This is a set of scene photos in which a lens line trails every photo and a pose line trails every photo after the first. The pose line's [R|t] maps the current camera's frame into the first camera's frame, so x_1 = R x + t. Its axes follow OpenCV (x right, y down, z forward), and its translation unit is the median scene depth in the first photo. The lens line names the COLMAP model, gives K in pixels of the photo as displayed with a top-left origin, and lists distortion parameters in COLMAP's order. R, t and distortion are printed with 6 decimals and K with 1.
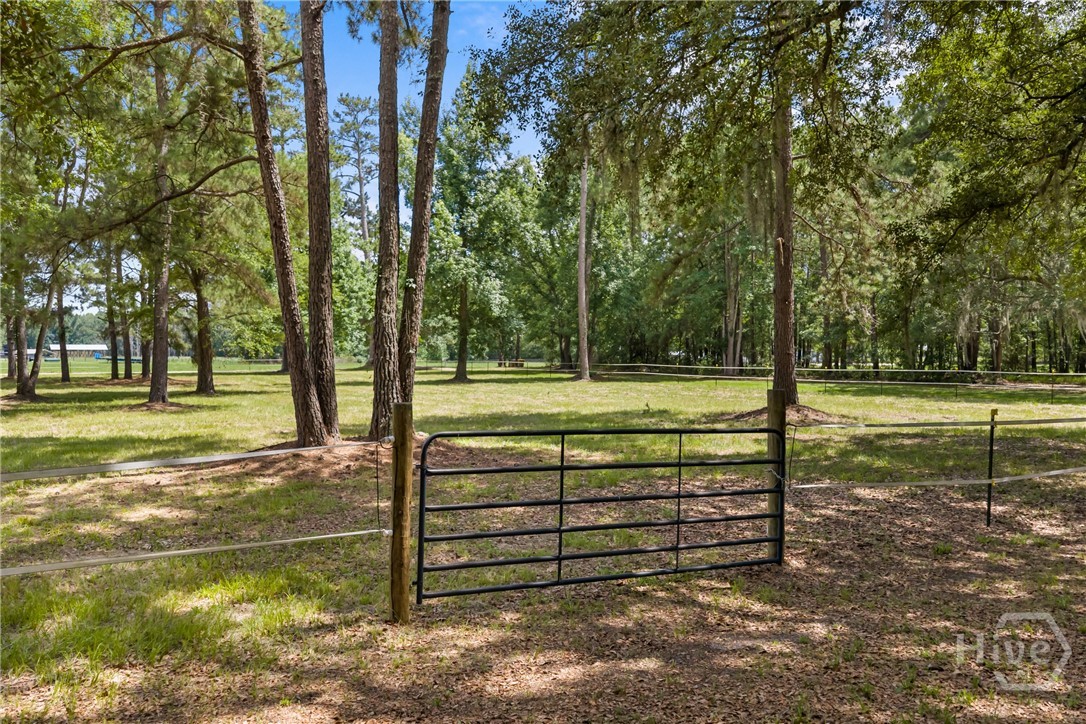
lens RADIAL K [[885.1, 0, 543.0], [0, 885.1, 362.0], [0, 0, 1]] dist [0.000510, -0.026077]
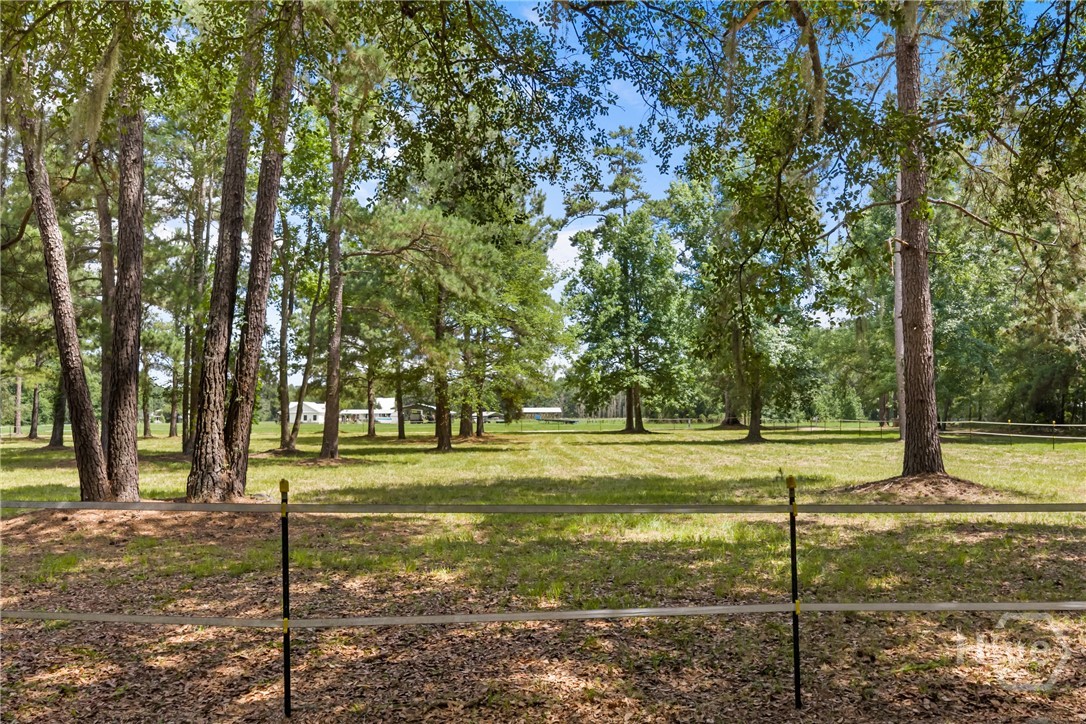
lens RADIAL K [[901.9, 0, 543.0], [0, 901.9, 362.0], [0, 0, 1]] dist [0.050253, -0.002265]
pose [[0.904271, -0.033843, -0.425615, 0.123713], [0.005419, 0.997683, -0.067818, 0.003362], [0.426924, 0.059020, 0.902360, 0.080007]]
